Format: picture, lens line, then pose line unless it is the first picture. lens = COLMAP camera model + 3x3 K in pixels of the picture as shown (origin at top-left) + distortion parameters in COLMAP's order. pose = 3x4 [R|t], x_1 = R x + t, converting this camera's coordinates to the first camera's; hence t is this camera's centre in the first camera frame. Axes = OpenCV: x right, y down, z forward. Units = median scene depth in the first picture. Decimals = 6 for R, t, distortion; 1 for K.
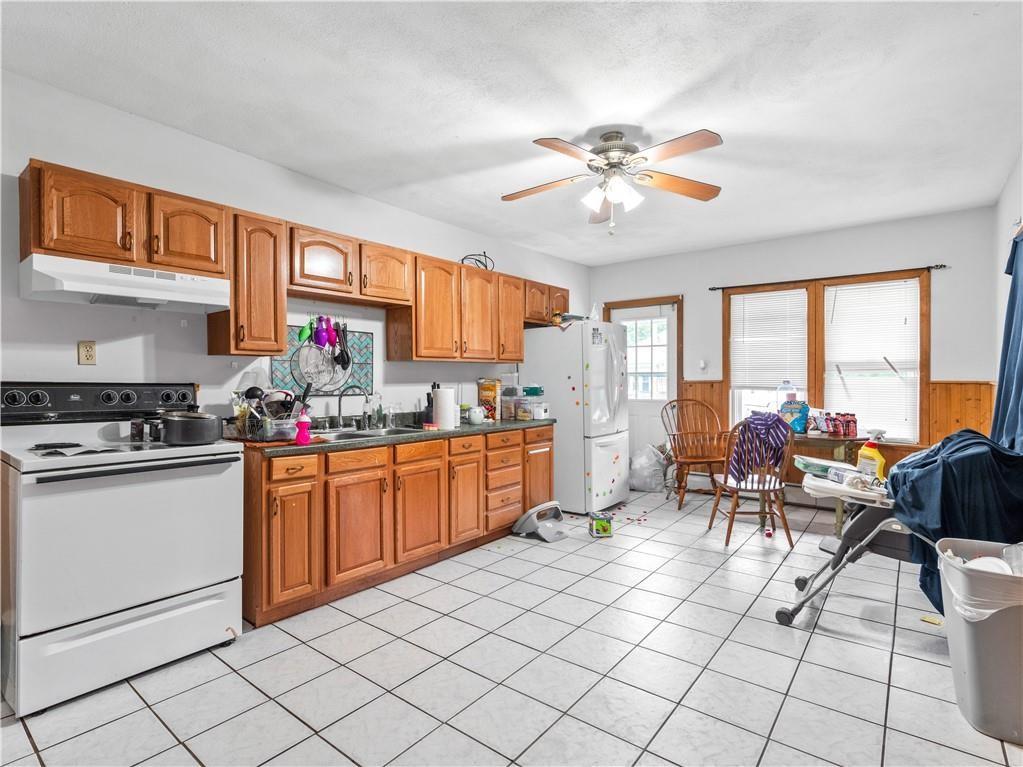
lens RADIAL K [[517.2, 0, 511.5], [0, 517.2, 383.5], [0, 0, 1]] dist [-0.002855, 0.001214]
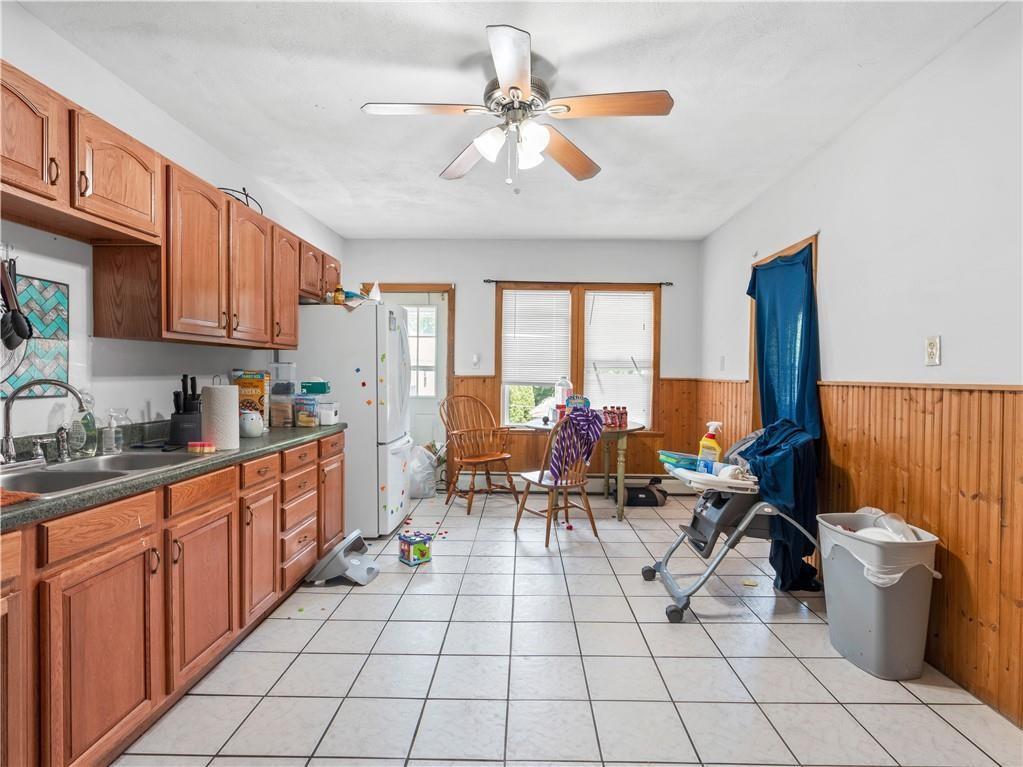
lens RADIAL K [[517.2, 0, 511.5], [0, 517.2, 383.5], [0, 0, 1]] dist [-0.002855, 0.001214]
pose [[0.800878, 0.000033, 0.598827, -0.207578], [-0.006585, 0.999940, 0.008753, 0.000309], [-0.598791, -0.010953, 0.800830, 0.257249]]
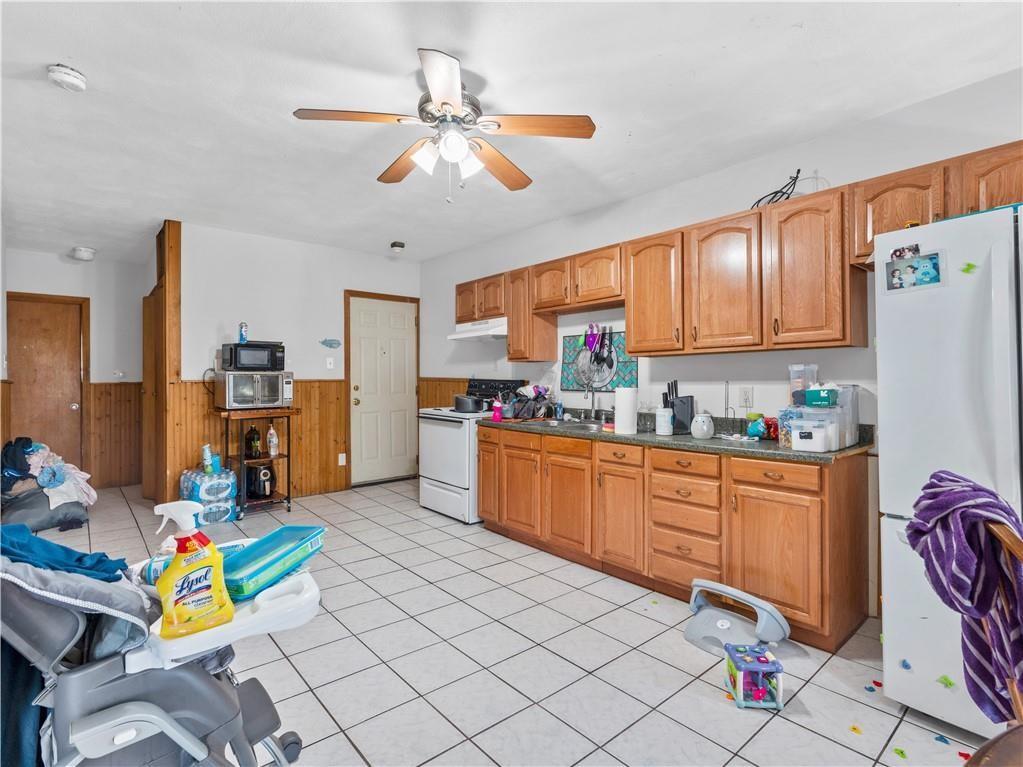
lens RADIAL K [[521.2, 0, 512.8], [0, 521.2, 381.4], [0, 0, 1]] dist [-0.001090, 0.000276]
pose [[-0.198095, 0.006792, -0.980159, 0.723081], [-0.004490, 0.999959, 0.007837, -0.006482], [0.980173, 0.005953, -0.198056, 0.910960]]
